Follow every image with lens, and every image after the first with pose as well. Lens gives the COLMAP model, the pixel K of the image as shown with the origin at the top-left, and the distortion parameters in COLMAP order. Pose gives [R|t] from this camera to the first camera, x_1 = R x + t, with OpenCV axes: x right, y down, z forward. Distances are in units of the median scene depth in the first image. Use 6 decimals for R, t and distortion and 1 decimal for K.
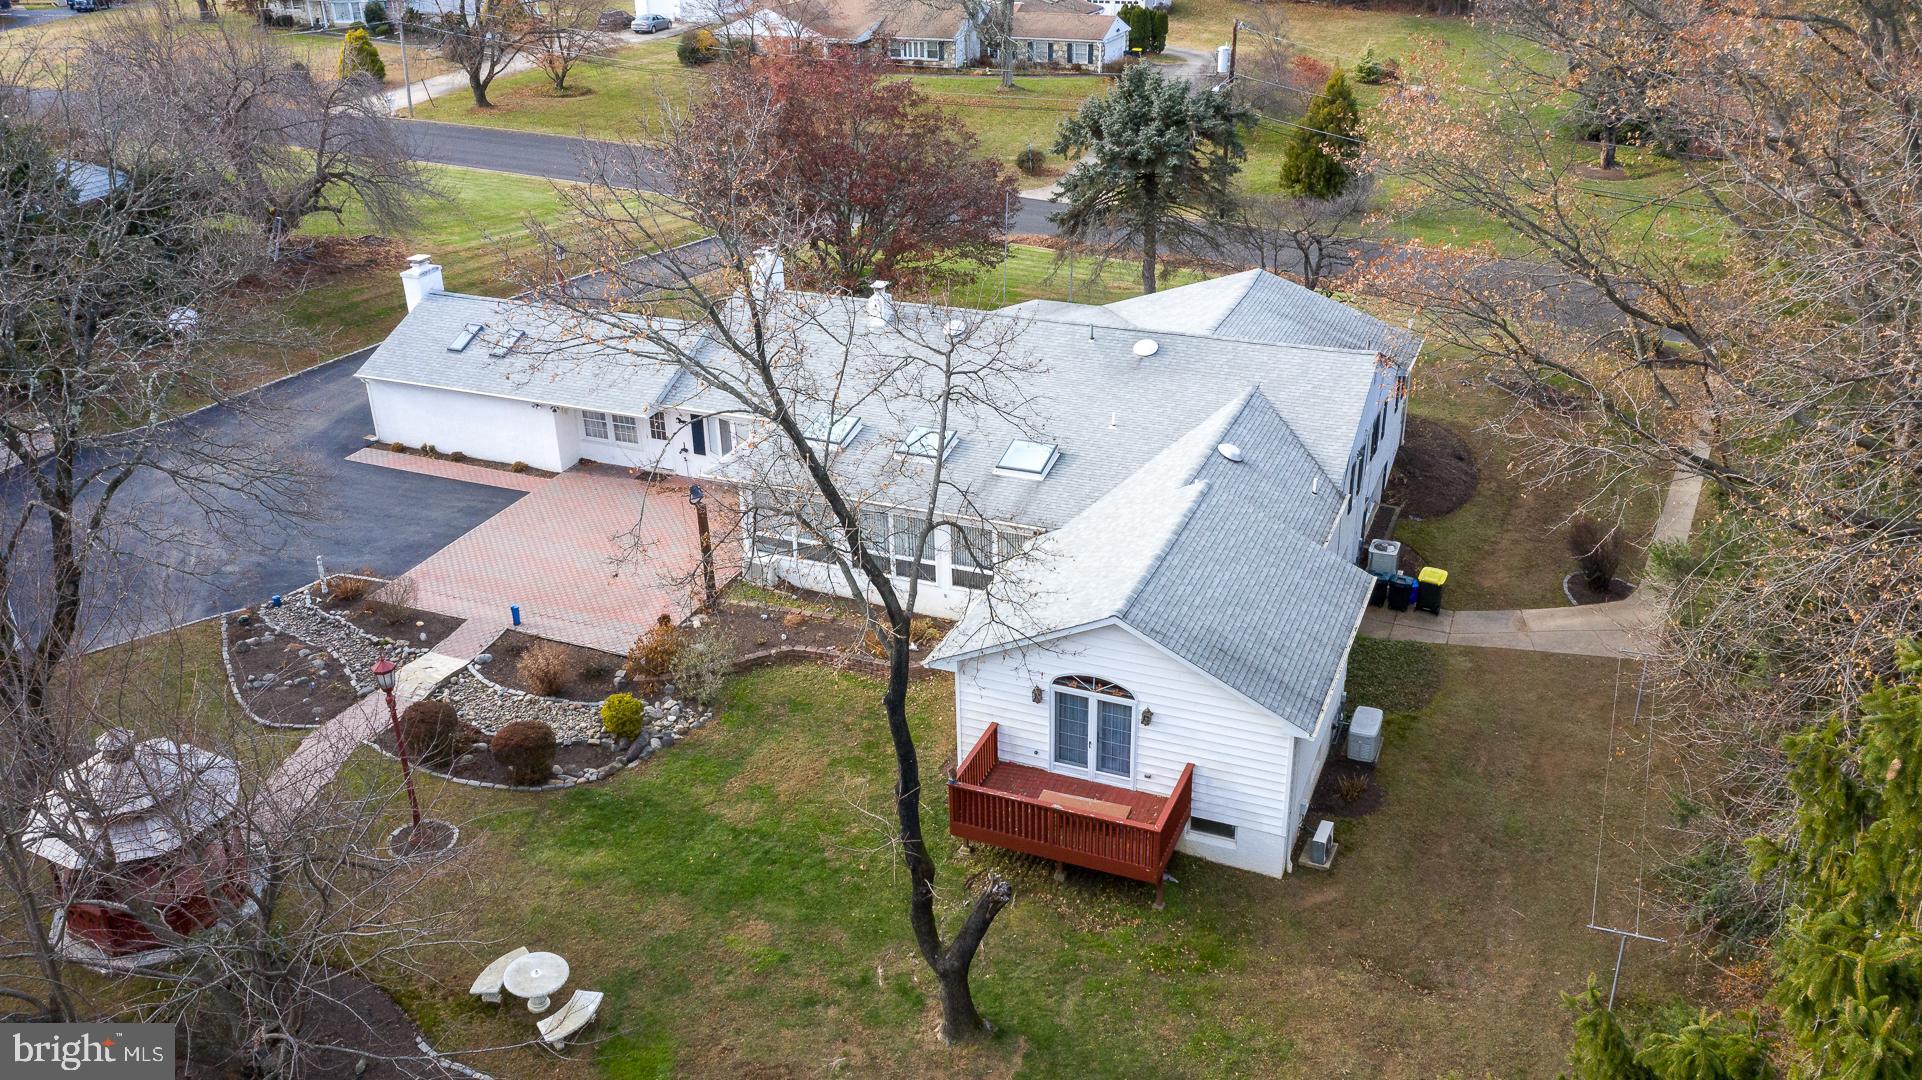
lens RADIAL K [[1489.4, 0, 961.0], [0, 1489.4, 540.0], [0, 0, 1]] dist [-0.024077, 0.004311]
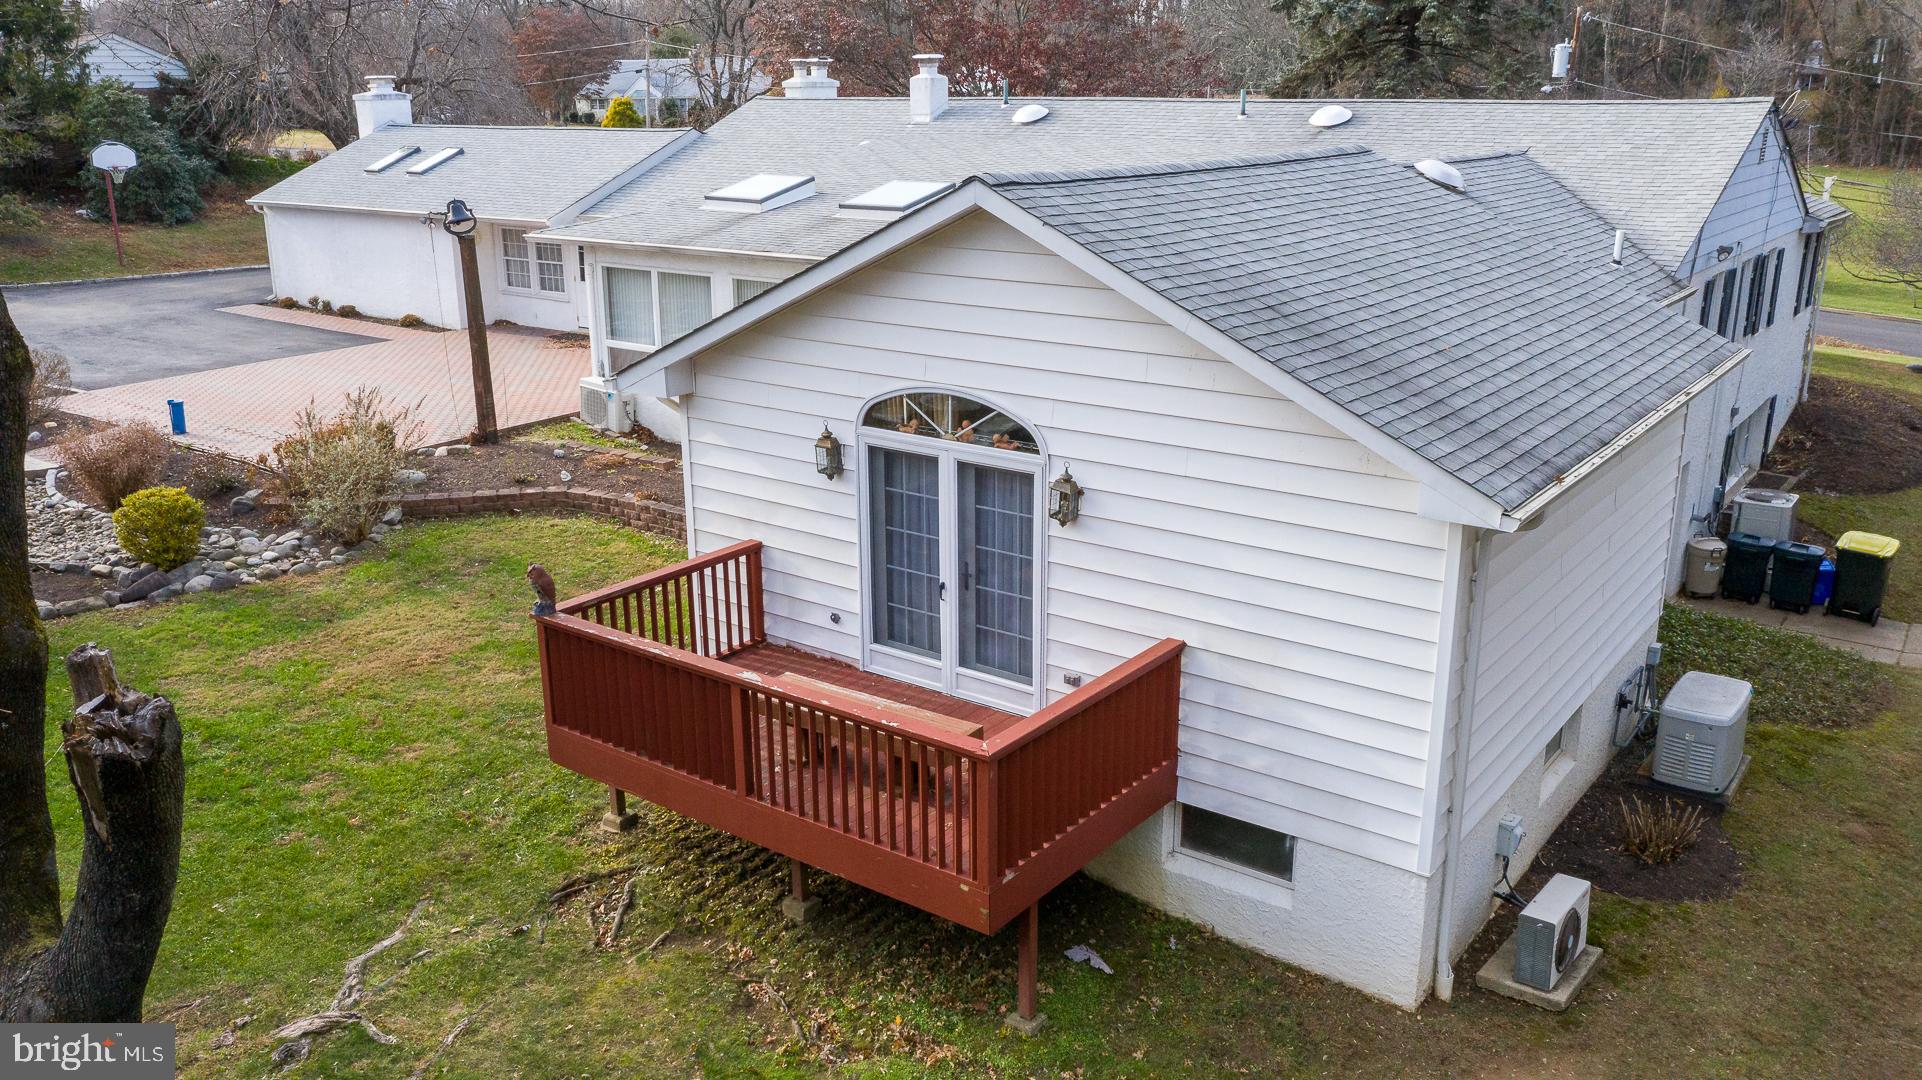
lens RADIAL K [[1489.4, 0, 961.0], [0, 1489.4, 540.0], [0, 0, 1]] dist [-0.024077, 0.004311]
pose [[0.971268, 0.089194, -0.220640, 0.174806], [-0.121406, 0.983101, -0.137015, 0.175626], [0.204691, 0.159865, 0.965684, 0.612791]]
